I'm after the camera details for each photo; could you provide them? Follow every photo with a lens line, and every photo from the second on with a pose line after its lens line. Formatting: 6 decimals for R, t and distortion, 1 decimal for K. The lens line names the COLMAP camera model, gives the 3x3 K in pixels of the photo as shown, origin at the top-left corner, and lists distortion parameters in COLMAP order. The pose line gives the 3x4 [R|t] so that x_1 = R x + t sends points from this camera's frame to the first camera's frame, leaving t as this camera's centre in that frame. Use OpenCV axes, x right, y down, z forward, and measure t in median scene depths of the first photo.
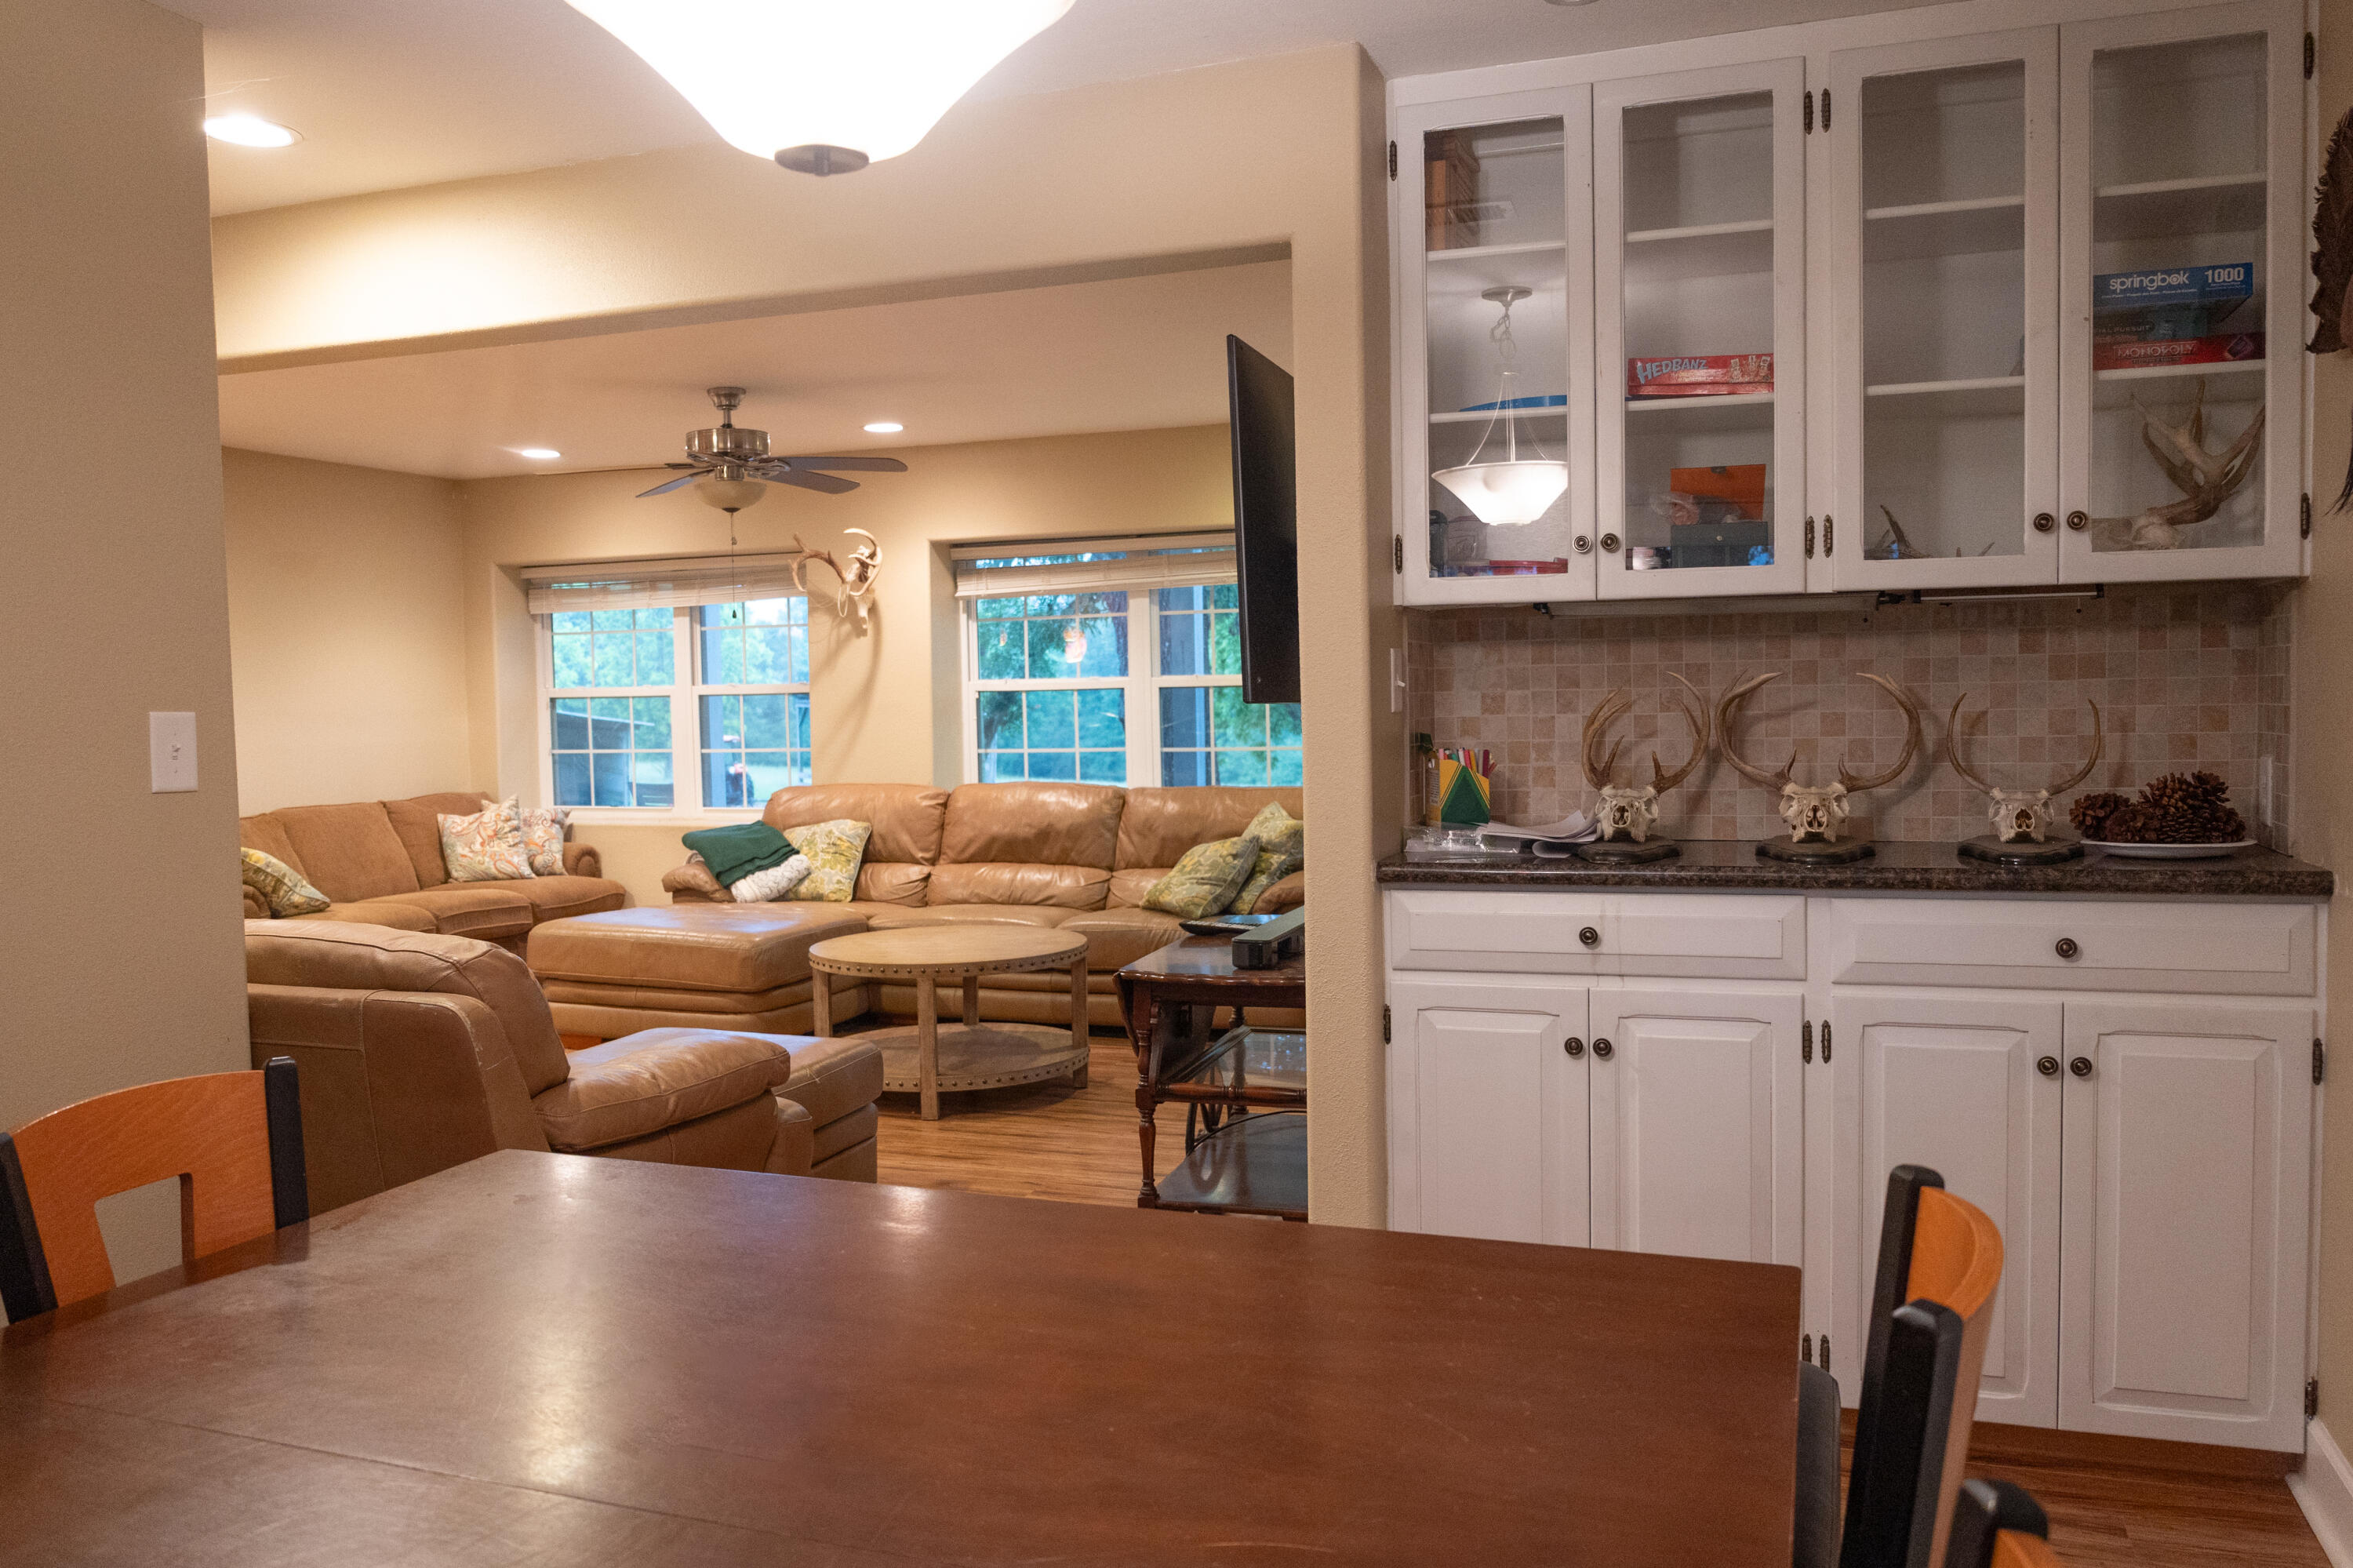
lens RADIAL K [[1756.4, 0, 1176.5], [0, 1756.4, 784.0], [0, 0, 1]] dist [-0.004012, 0.002335]
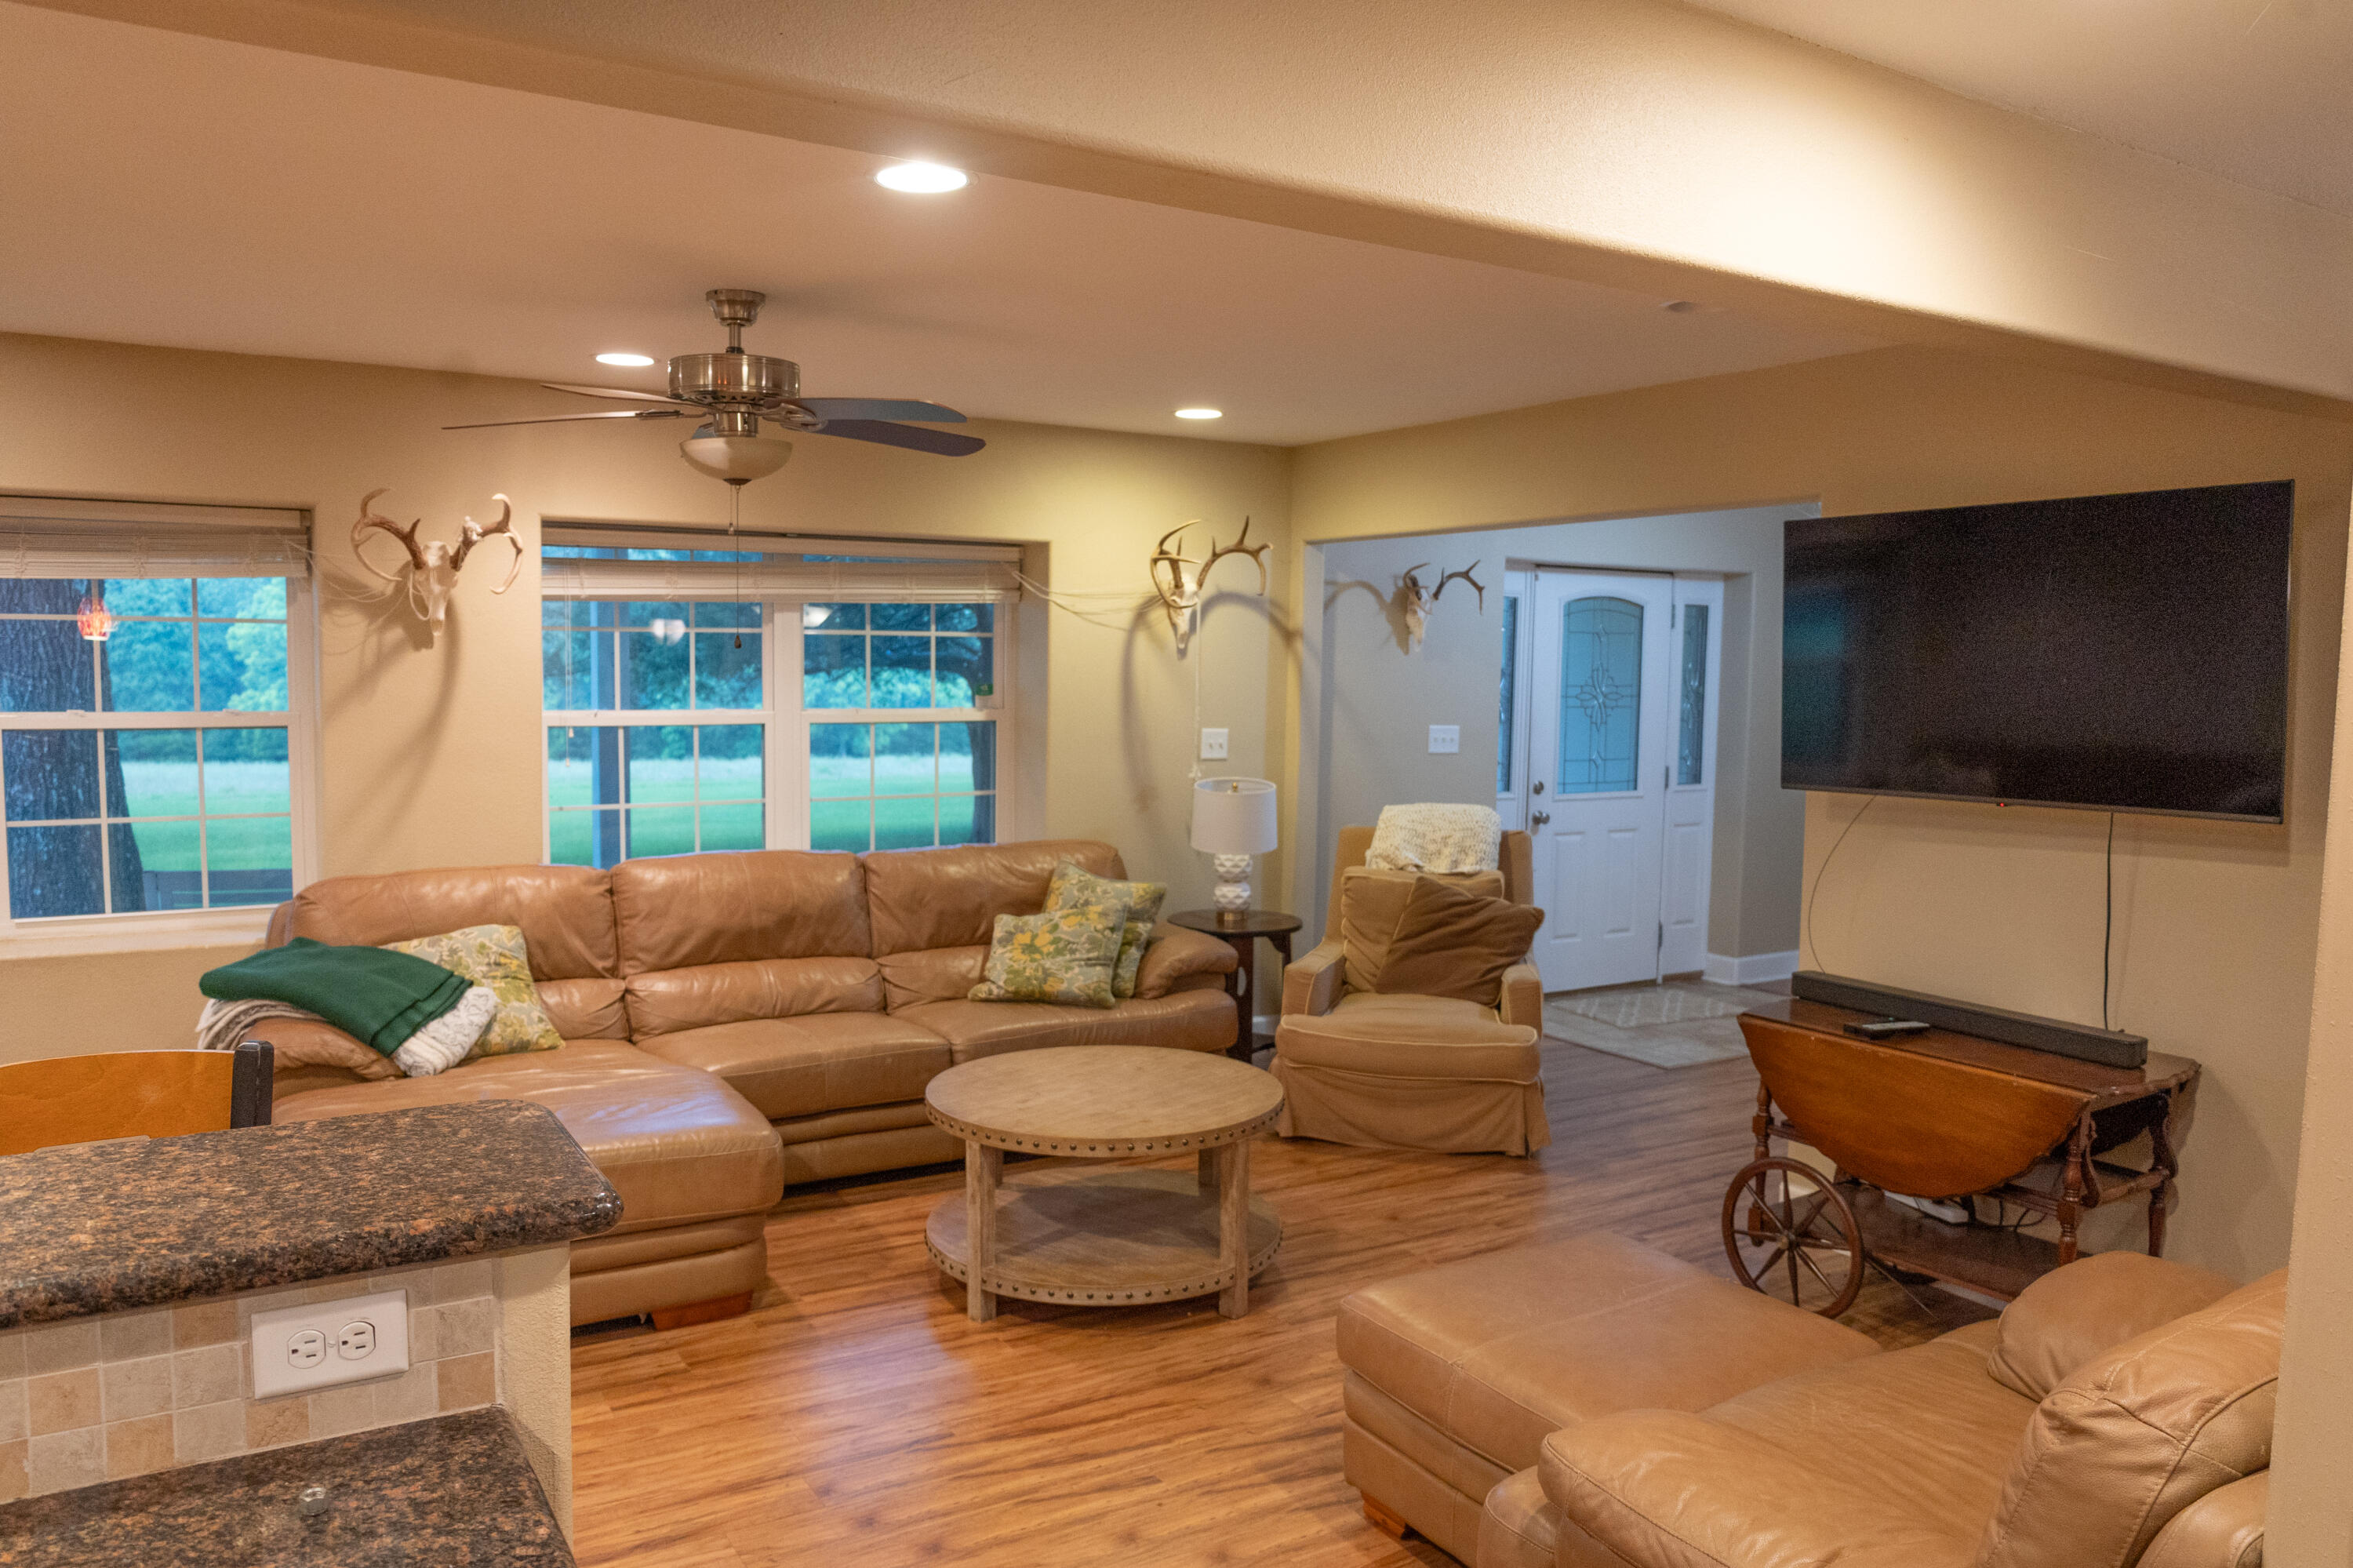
lens RADIAL K [[1649.6, 0, 1176.5], [0, 1649.6, 784.0], [0, 0, 1]] dist [0.000576, 0.000687]
pose [[0.641035, -0.032583, 0.766820, -0.518668], [0.015837, 0.999447, 0.029229, -0.049660], [-0.767349, -0.006593, 0.641196, 0.403572]]
